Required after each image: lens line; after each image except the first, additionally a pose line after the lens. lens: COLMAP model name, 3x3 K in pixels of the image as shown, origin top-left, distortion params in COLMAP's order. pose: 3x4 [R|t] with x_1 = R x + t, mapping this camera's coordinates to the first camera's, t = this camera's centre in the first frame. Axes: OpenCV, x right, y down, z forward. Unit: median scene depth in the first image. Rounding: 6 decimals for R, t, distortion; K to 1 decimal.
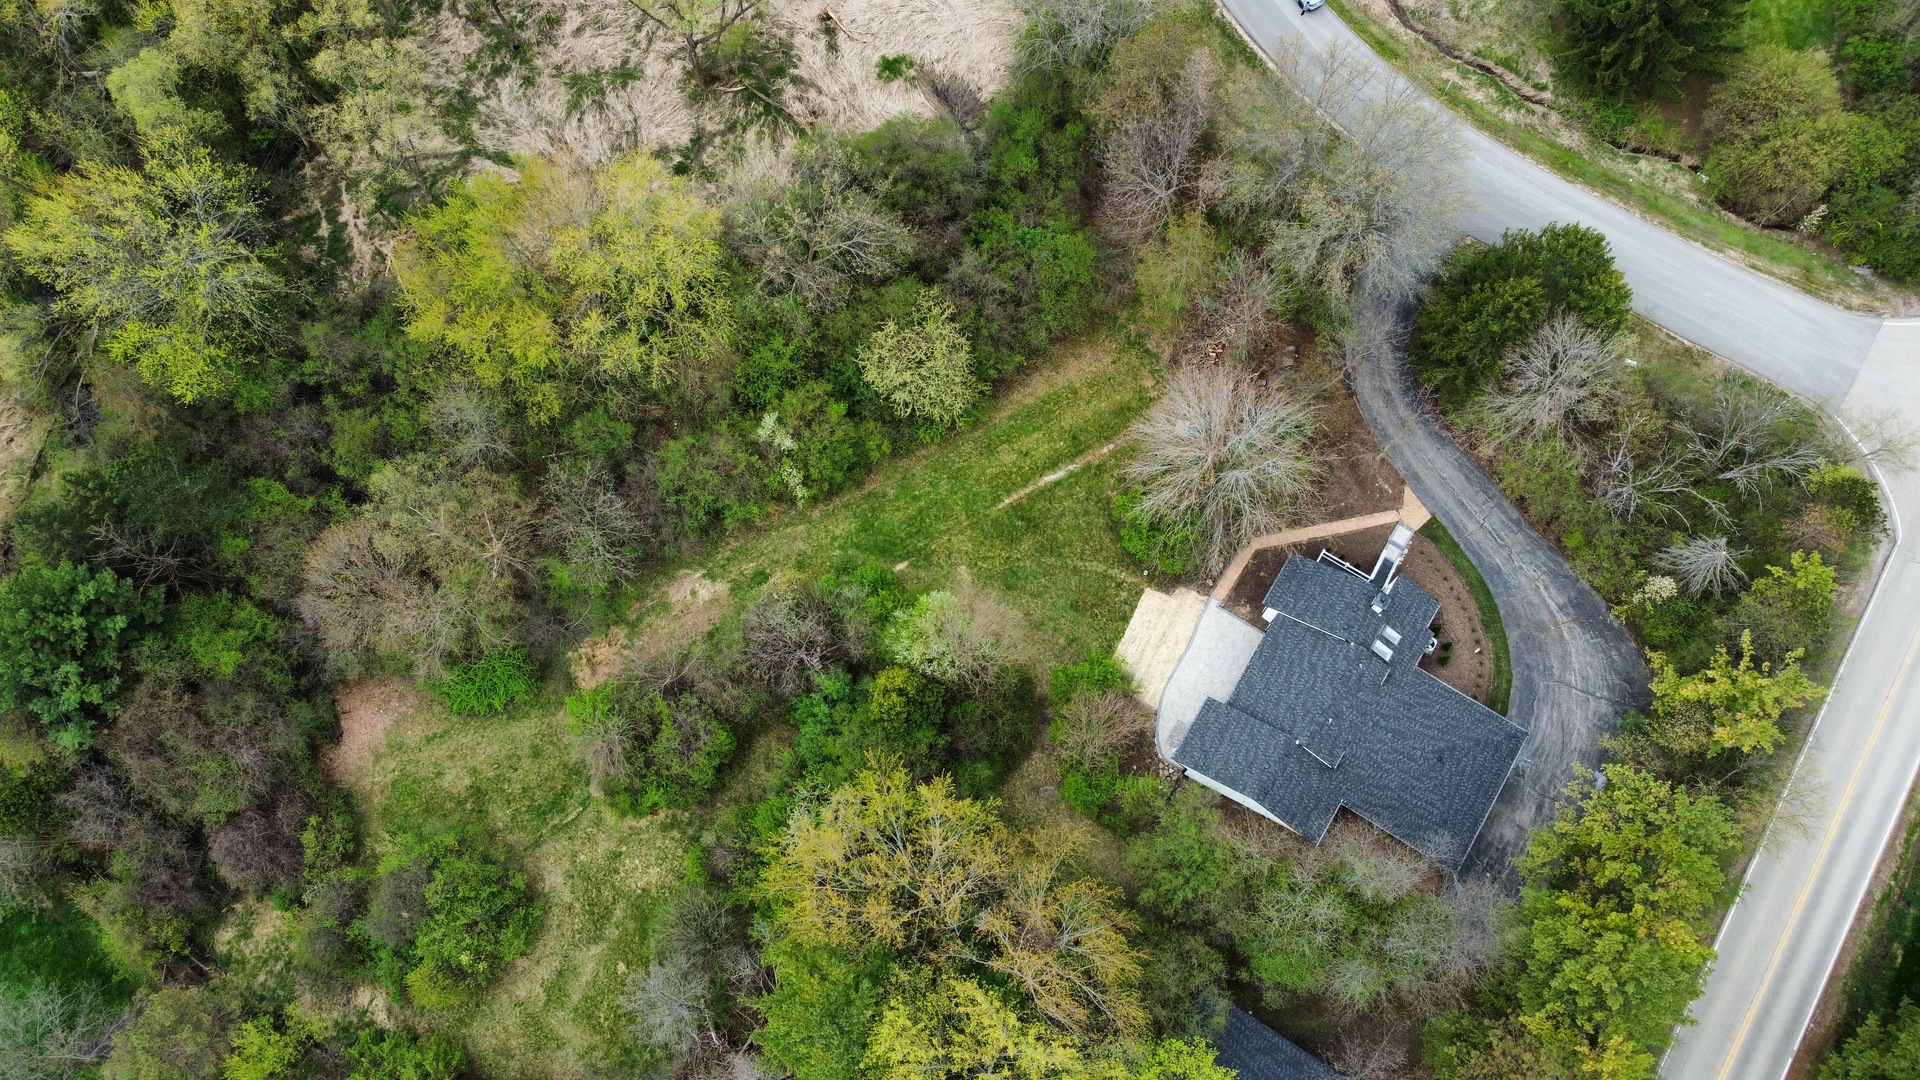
lens RADIAL K [[1418.3, 0, 953.0], [0, 1418.3, 540.4], [0, 0, 1]] dist [-0.004841, 0.012144]
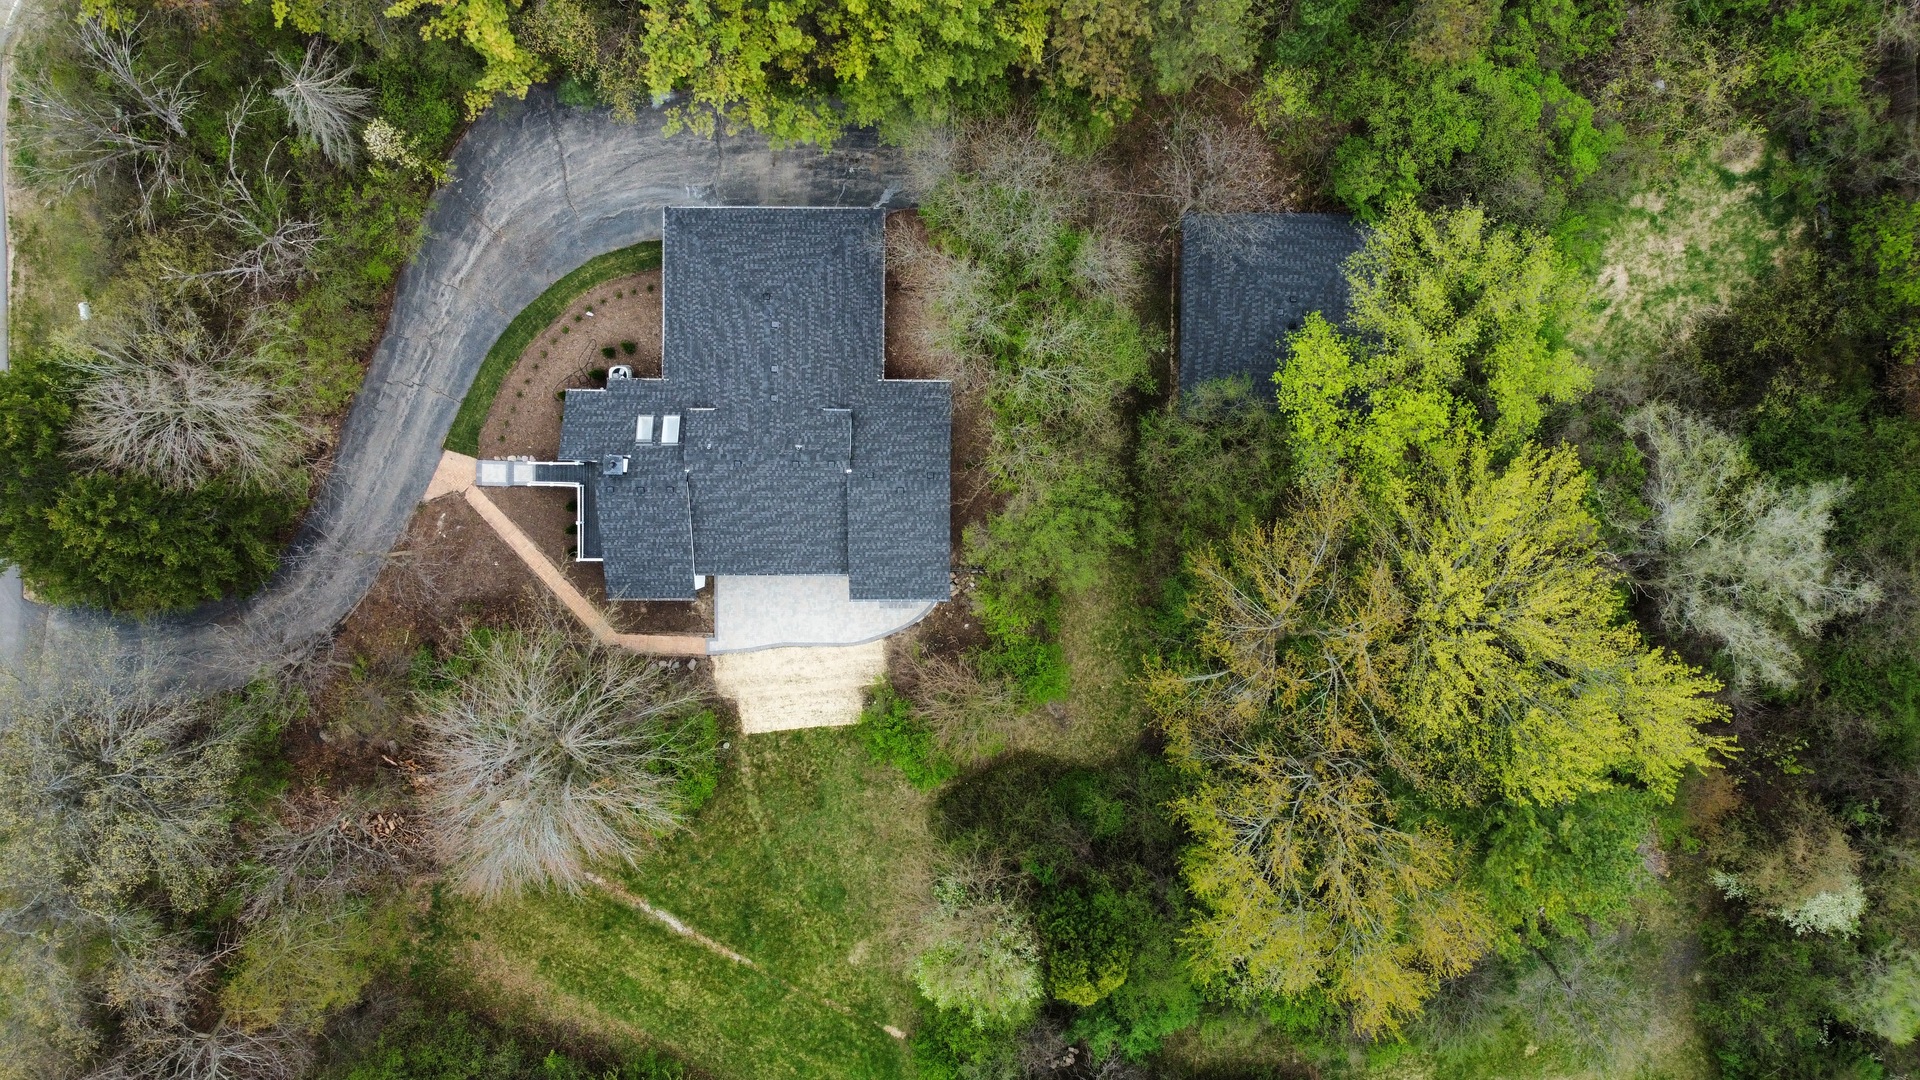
lens RADIAL K [[1418.3, 0, 953.7], [0, 1418.3, 535.1], [0, 0, 1]] dist [-0.004841, 0.012144]
pose [[-0.531265, -0.847200, -0.002944, 0.177840], [0.810200, -0.509073, 0.290552, -0.041704], [-0.247654, 0.151975, 0.956855, 0.273578]]
